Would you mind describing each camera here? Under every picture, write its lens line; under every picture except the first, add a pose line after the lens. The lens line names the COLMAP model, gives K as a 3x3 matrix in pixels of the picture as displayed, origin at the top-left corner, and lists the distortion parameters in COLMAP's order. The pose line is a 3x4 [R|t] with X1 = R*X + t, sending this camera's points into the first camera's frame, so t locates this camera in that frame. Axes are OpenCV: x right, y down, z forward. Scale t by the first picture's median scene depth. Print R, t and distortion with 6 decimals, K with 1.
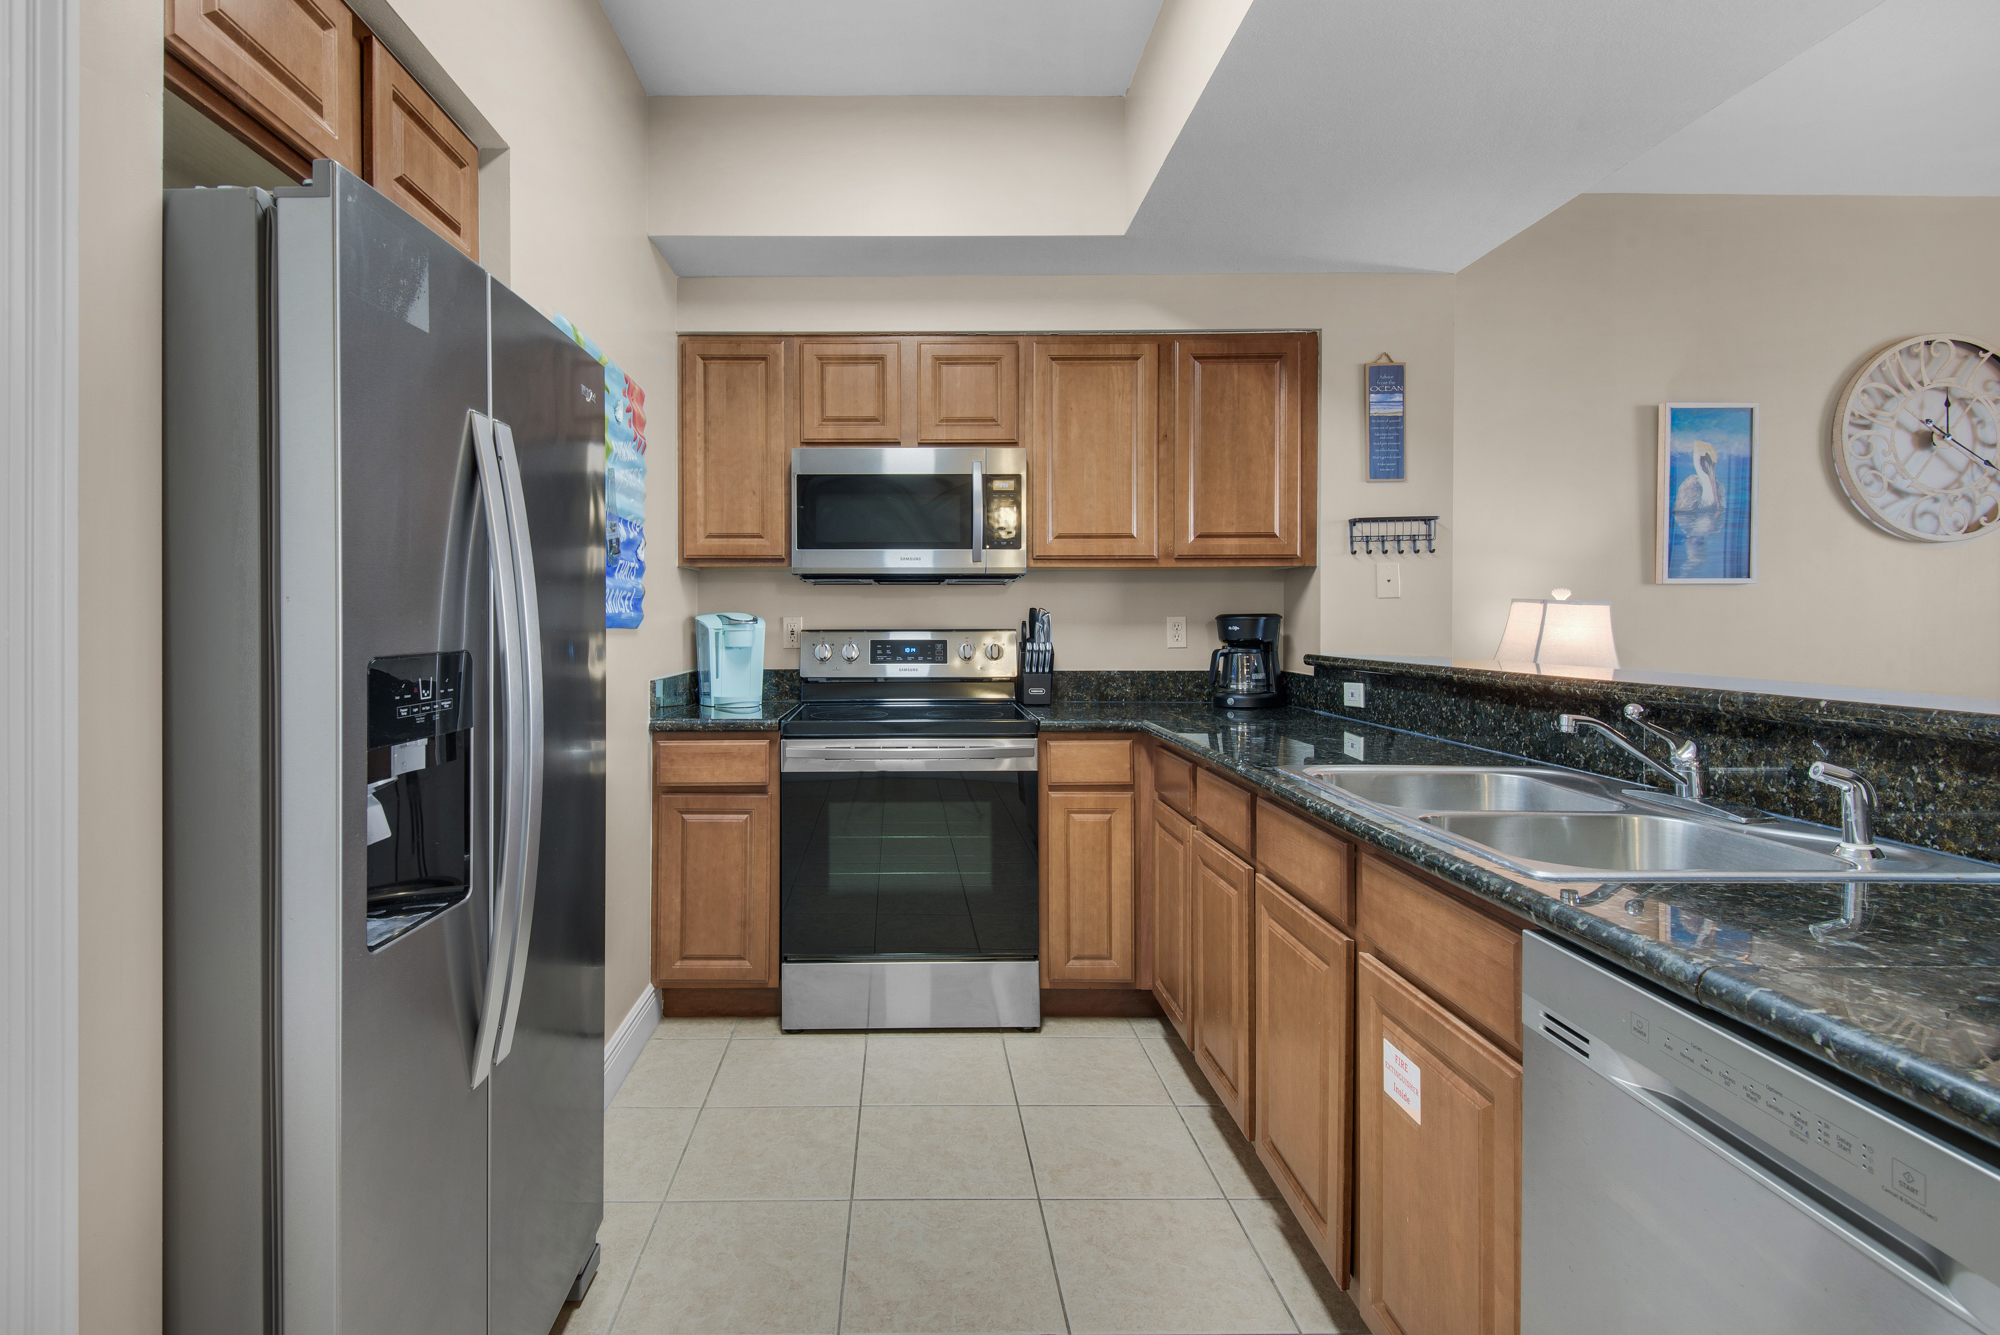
lens RADIAL K [[980.9, 0, 910.9], [0, 980.9, 616.6], [0, 0, 1]] dist [0.015628, -0.009544]
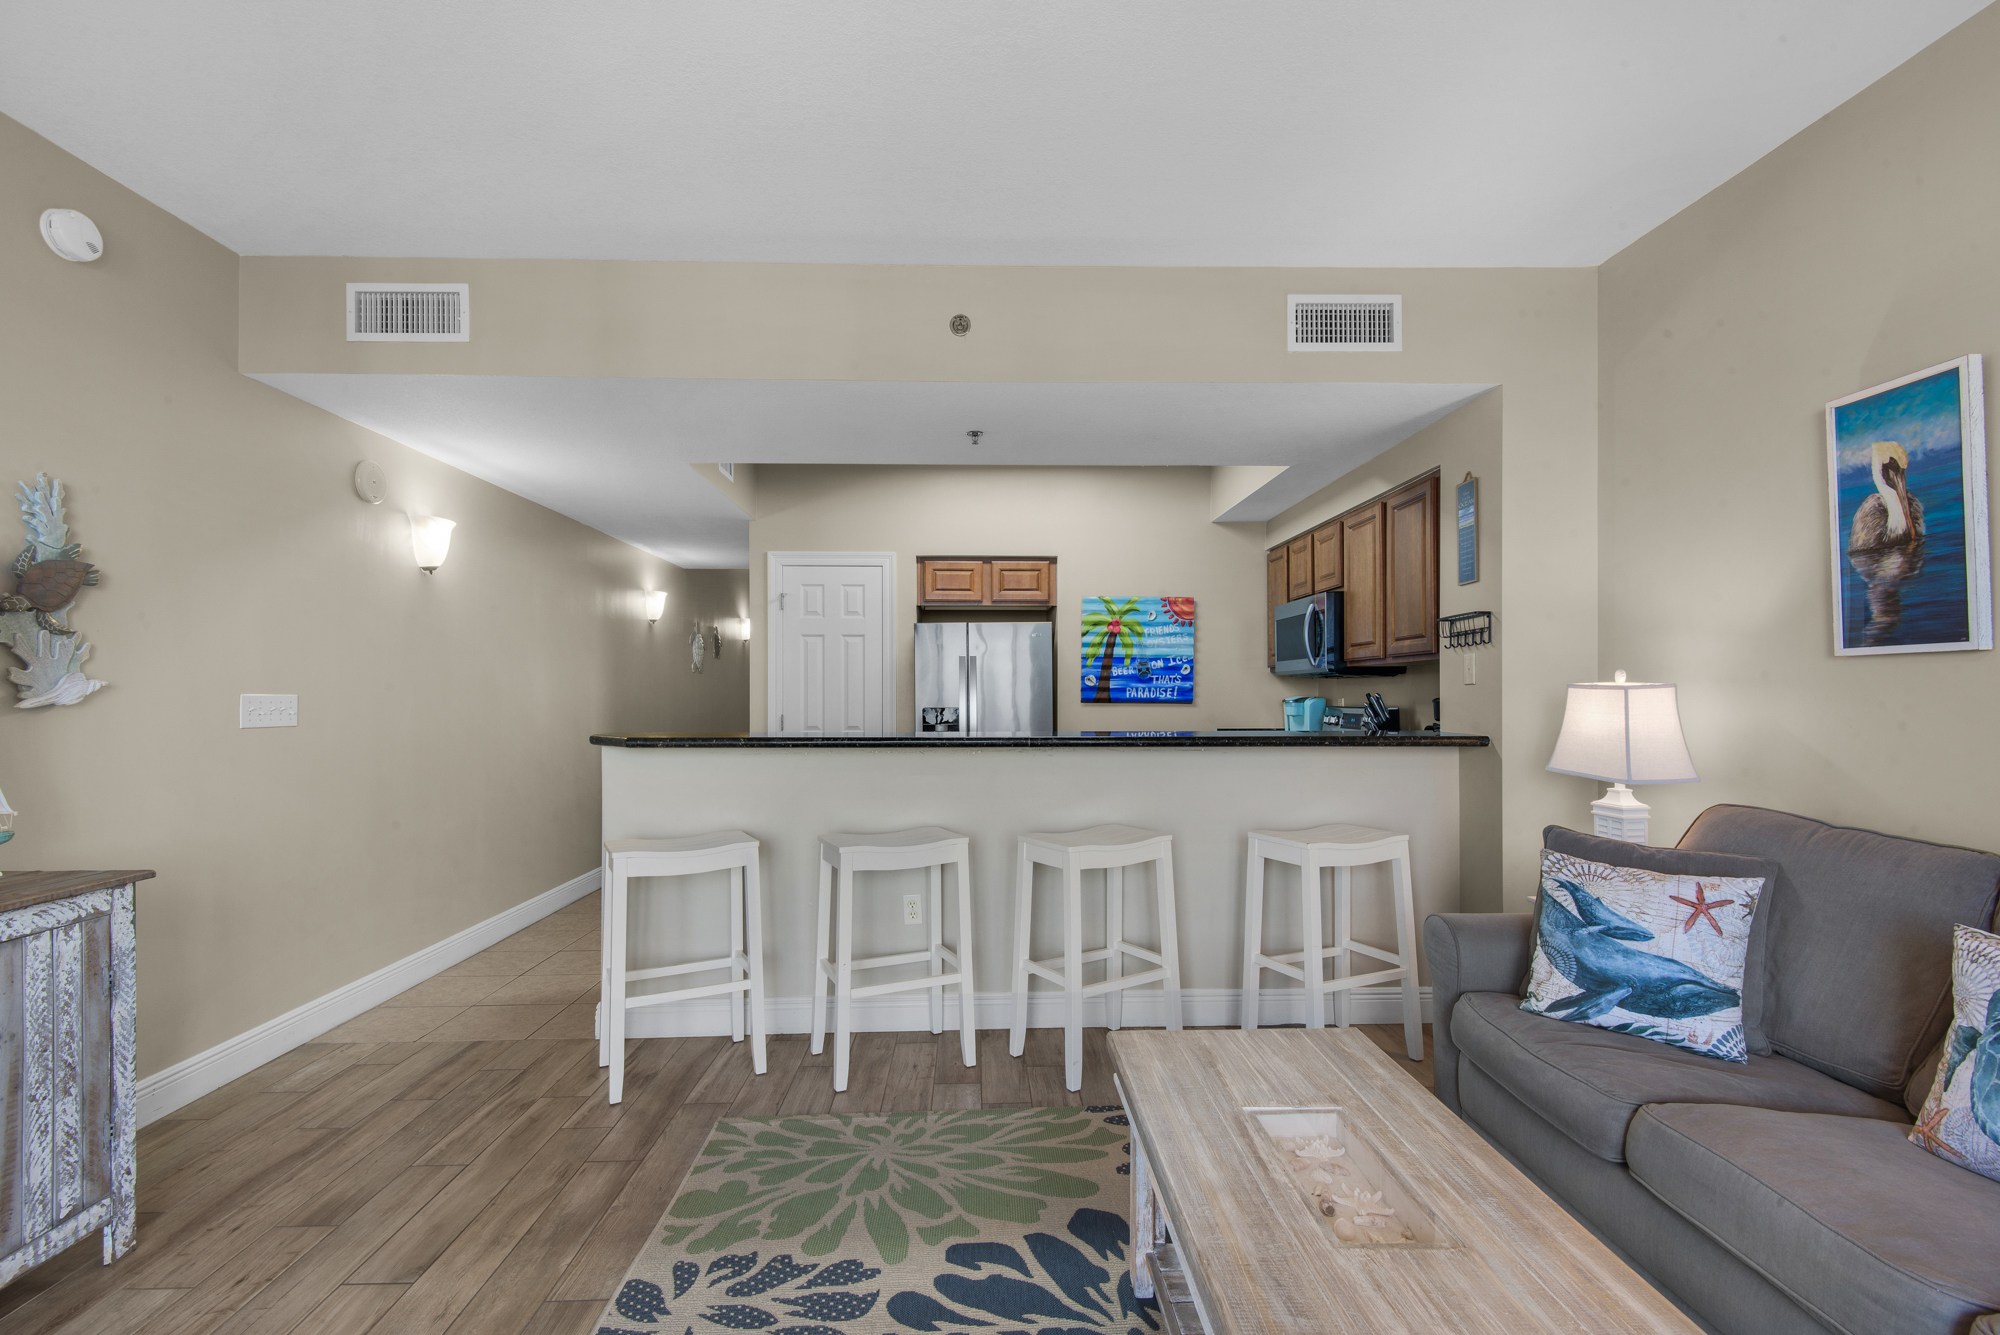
lens RADIAL K [[907.3, 0, 1000.8], [0, 907.3, 681.0], [0, 0, 1]] dist [0.026219, -0.012581]
pose [[0.031473, -0.014847, -0.999394, 1.534412], [0.004373, 0.999882, -0.014716, -0.009658], [0.999495, -0.003907, 0.031534, 0.418313]]
